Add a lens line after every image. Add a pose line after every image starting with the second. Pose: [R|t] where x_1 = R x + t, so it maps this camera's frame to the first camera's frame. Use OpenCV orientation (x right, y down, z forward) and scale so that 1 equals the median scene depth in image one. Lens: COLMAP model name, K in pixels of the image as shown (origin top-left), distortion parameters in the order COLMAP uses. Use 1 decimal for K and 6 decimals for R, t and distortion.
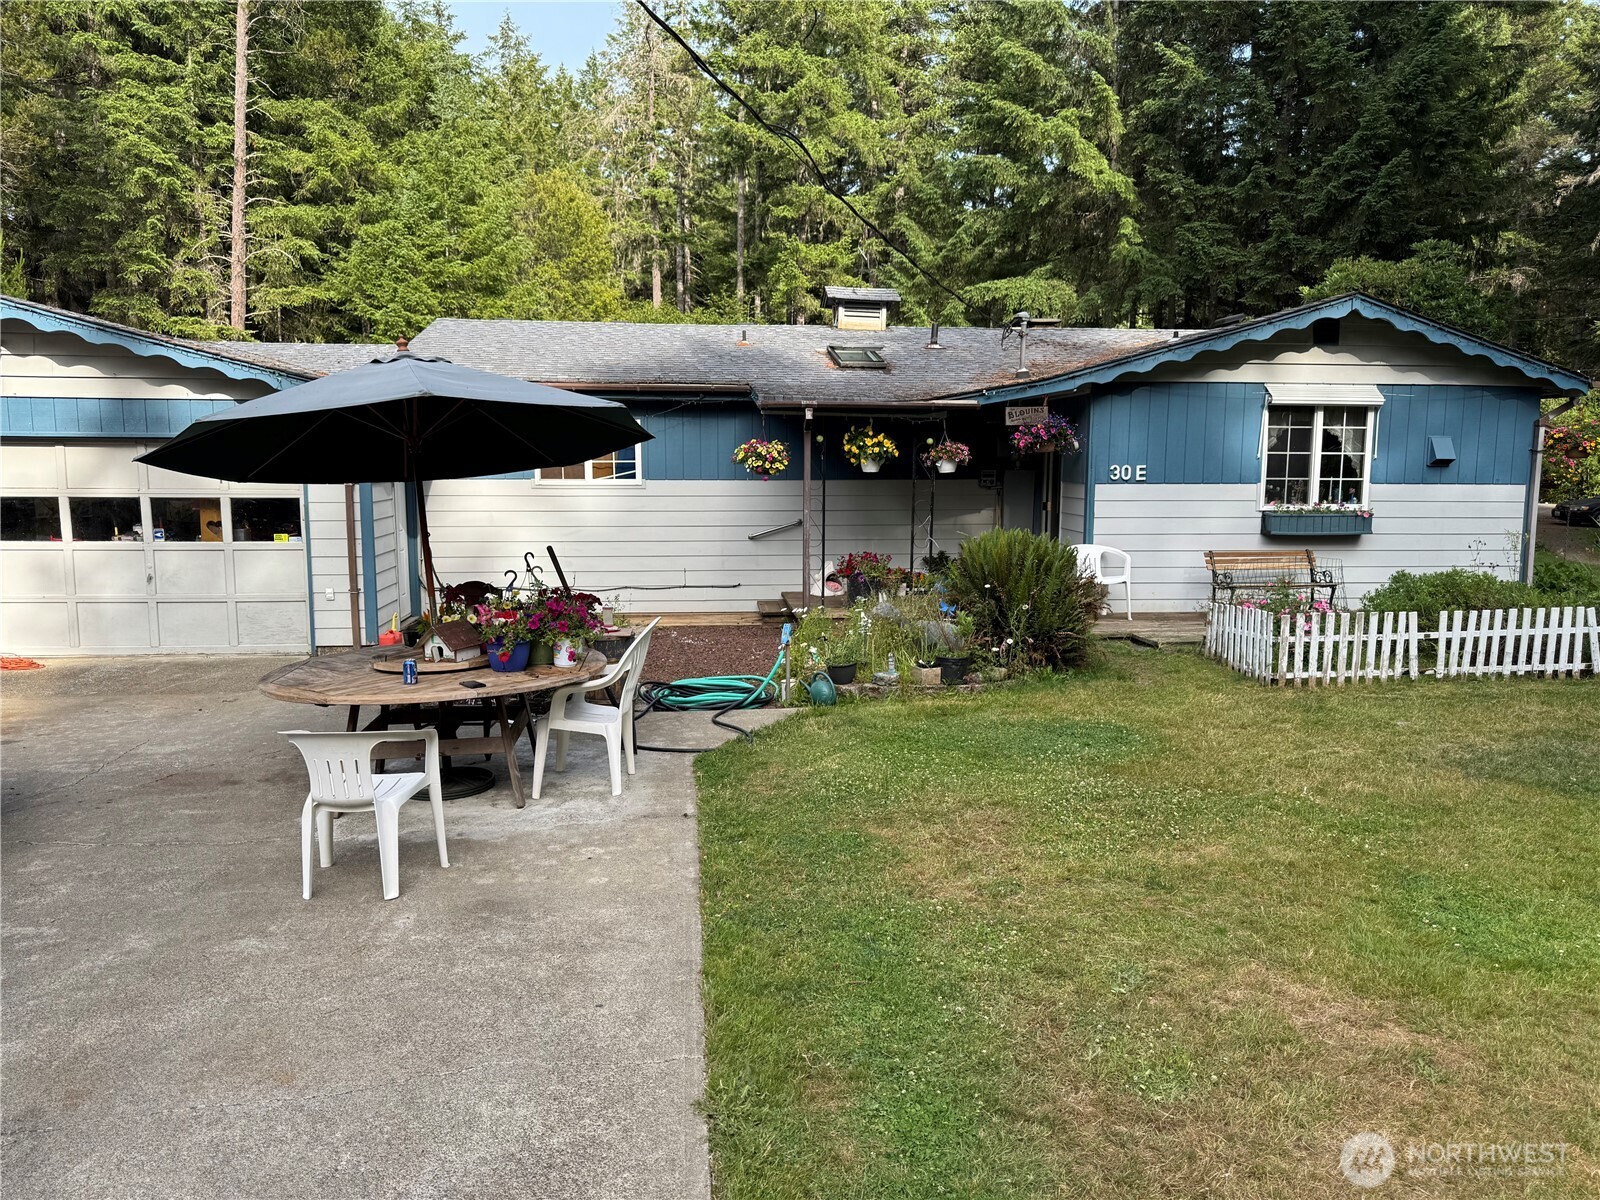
lens RADIAL K [[1123.6, 0, 800.0], [0, 1123.6, 600.0], [0, 0, 1]] dist [0.111653, -0.132203]
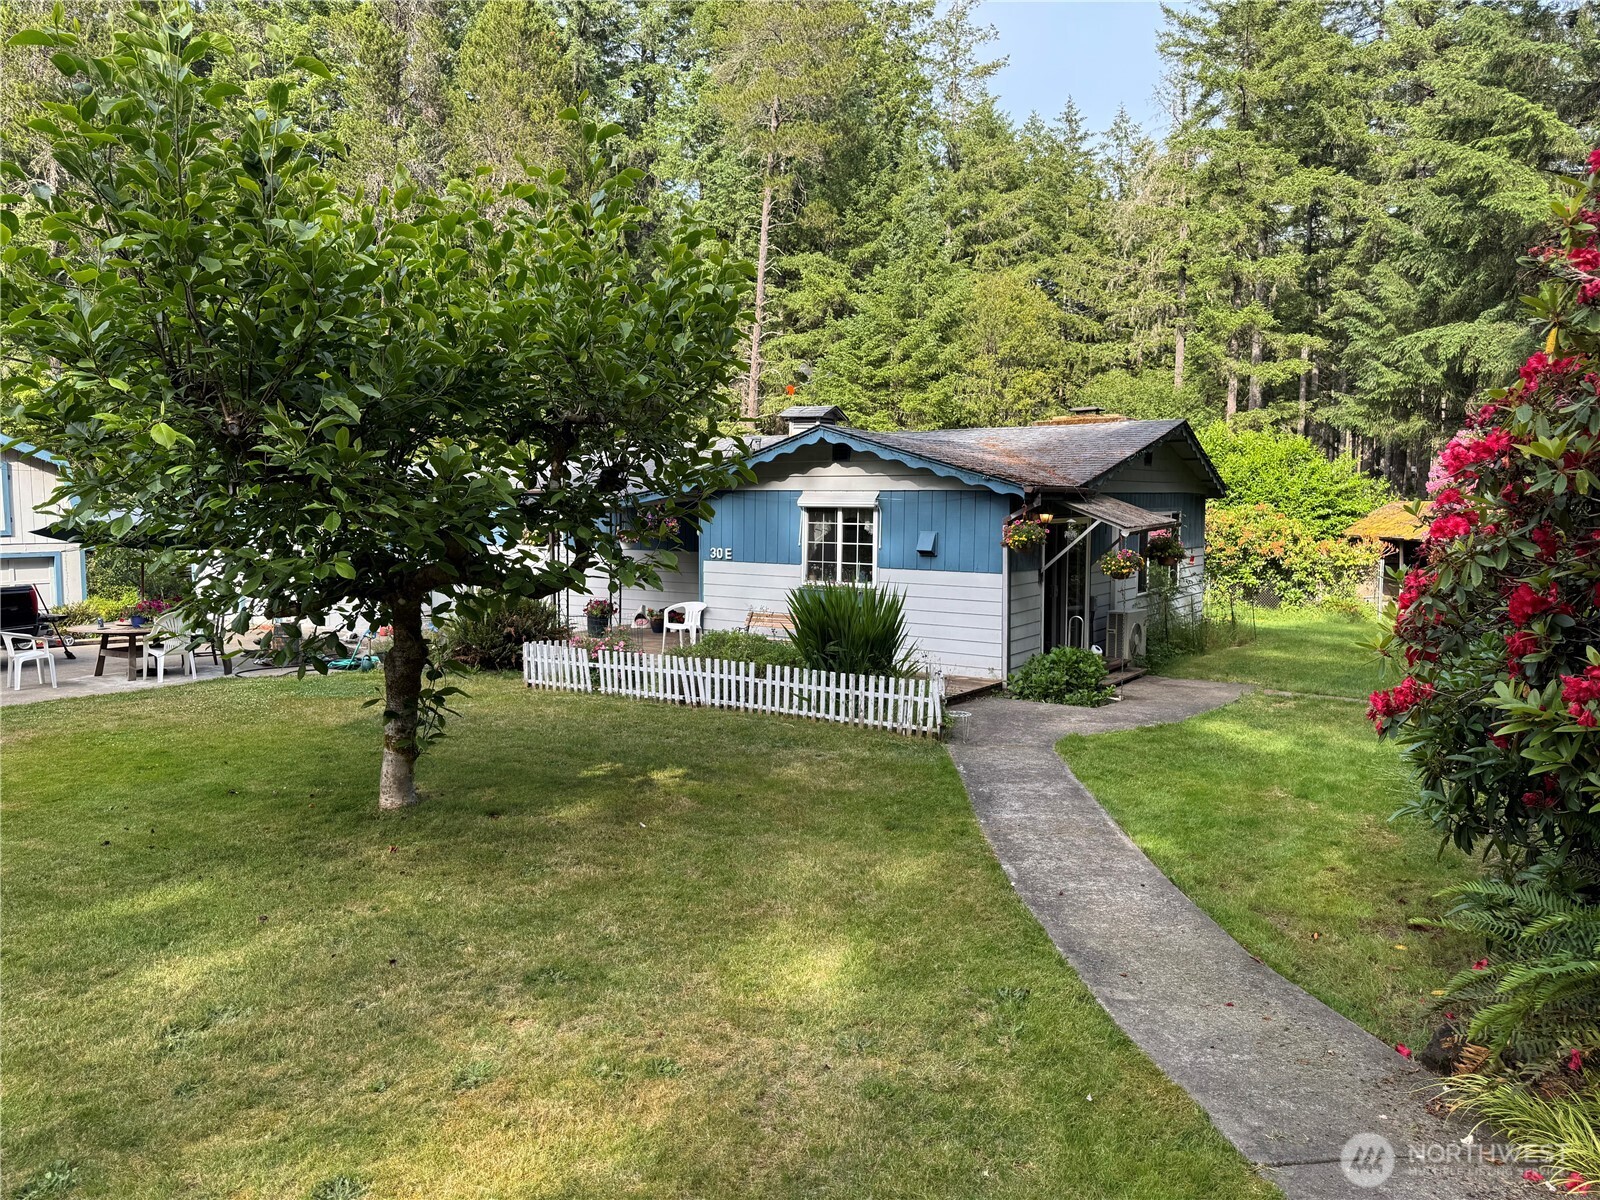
lens RADIAL K [[1123.6, 0, 800.0], [0, 1123.6, 600.0], [0, 0, 1]] dist [0.111653, -0.132203]
pose [[0.774682, 0.055414, -0.629918, 1.226647], [-0.083061, 0.996439, -0.014493, -0.041660], [0.626872, 0.063549, 0.776526, -0.016973]]
